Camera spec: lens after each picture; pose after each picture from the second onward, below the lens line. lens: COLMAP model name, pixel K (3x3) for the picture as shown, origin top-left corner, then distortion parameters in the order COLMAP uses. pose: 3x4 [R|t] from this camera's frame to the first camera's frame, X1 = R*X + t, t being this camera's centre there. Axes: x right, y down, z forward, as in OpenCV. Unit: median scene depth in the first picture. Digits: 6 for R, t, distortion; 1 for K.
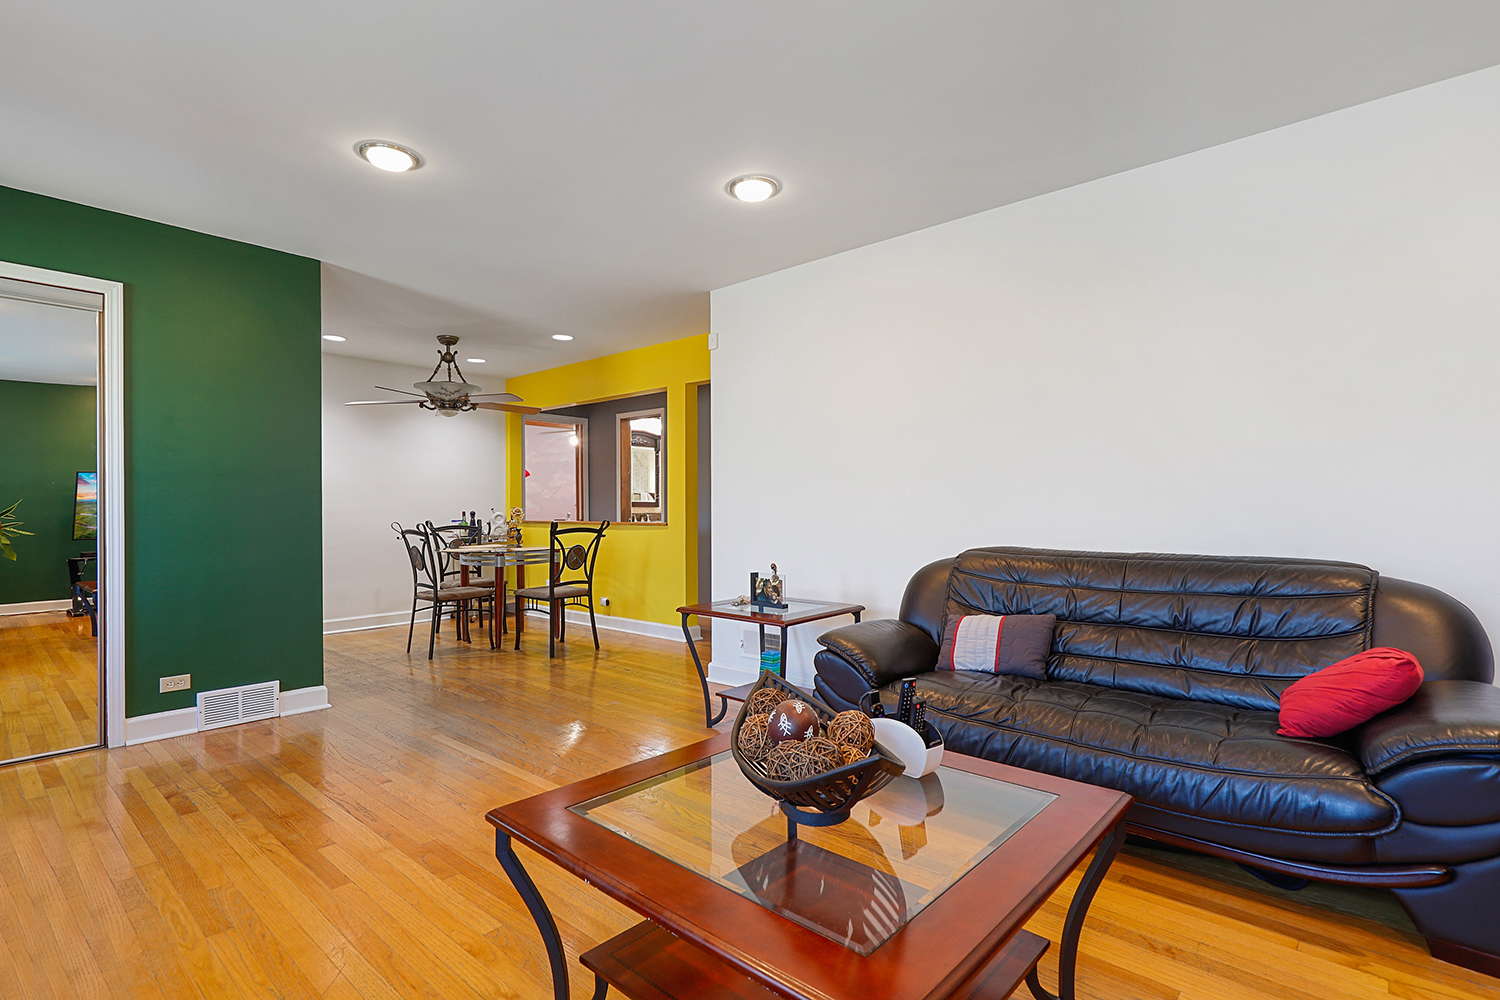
lens RADIAL K [[682.5, 0, 743.4], [0, 682.5, 506.5], [0, 0, 1]] dist [-0.001583, 0.000008]
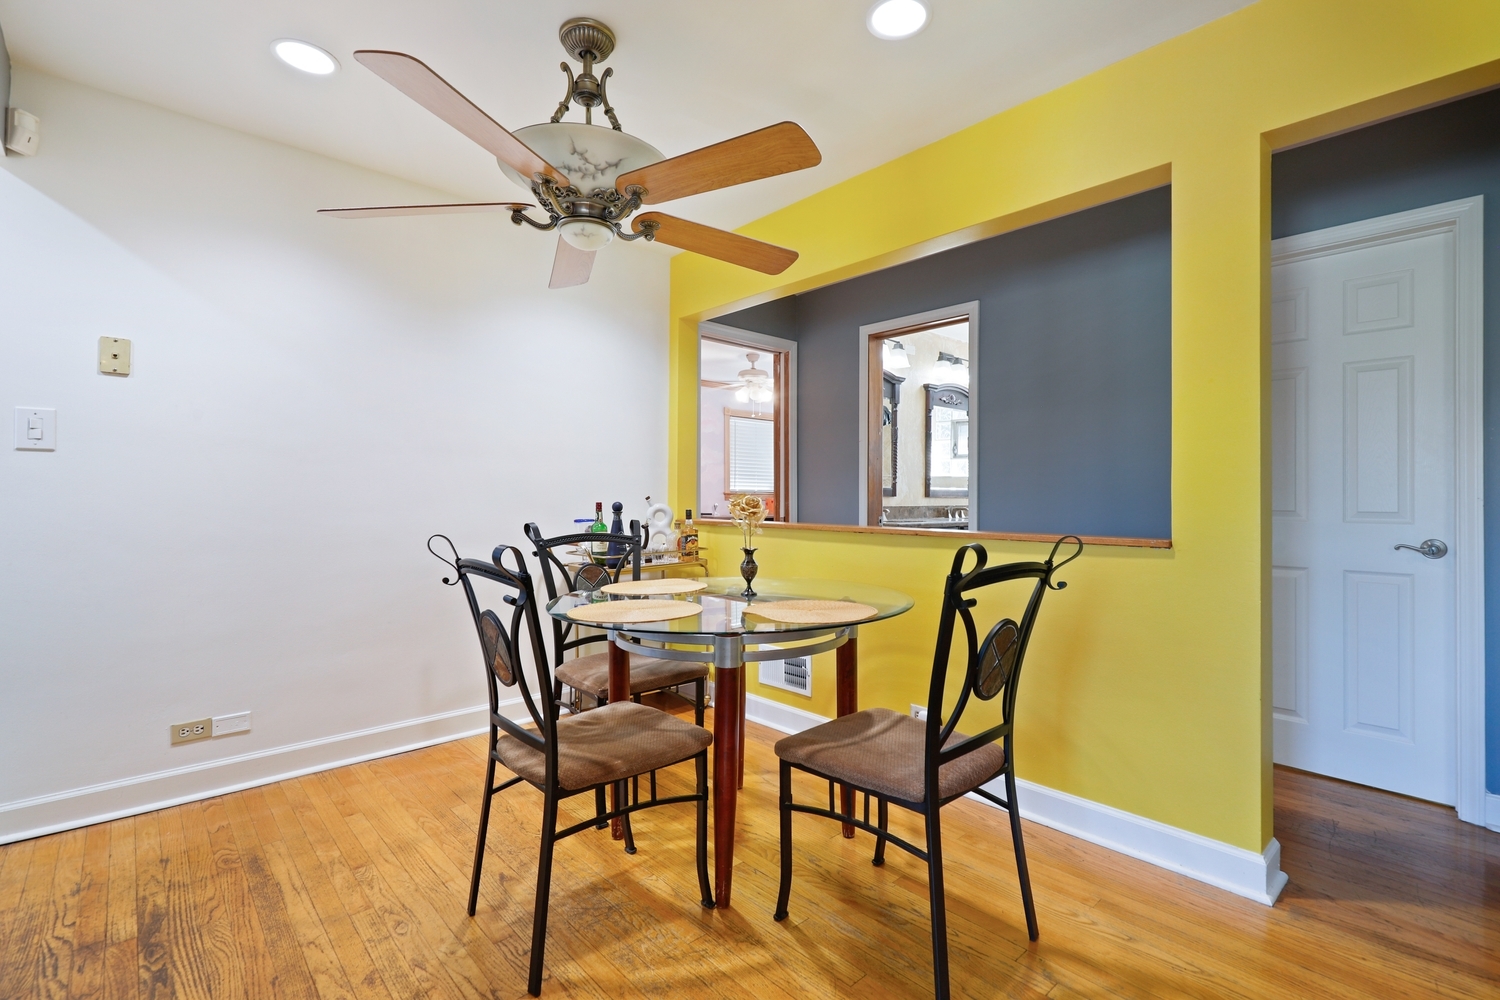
lens RADIAL K [[682.5, 0, 755.4], [0, 682.5, 494.7], [0, 0, 1]] dist [-0.001583, 0.000008]
pose [[0.993632, 0.009221, -0.112292, -0.298155], [-0.009557, 0.999951, -0.002452, 0.002331], [0.112264, 0.003509, 0.993672, 0.642226]]
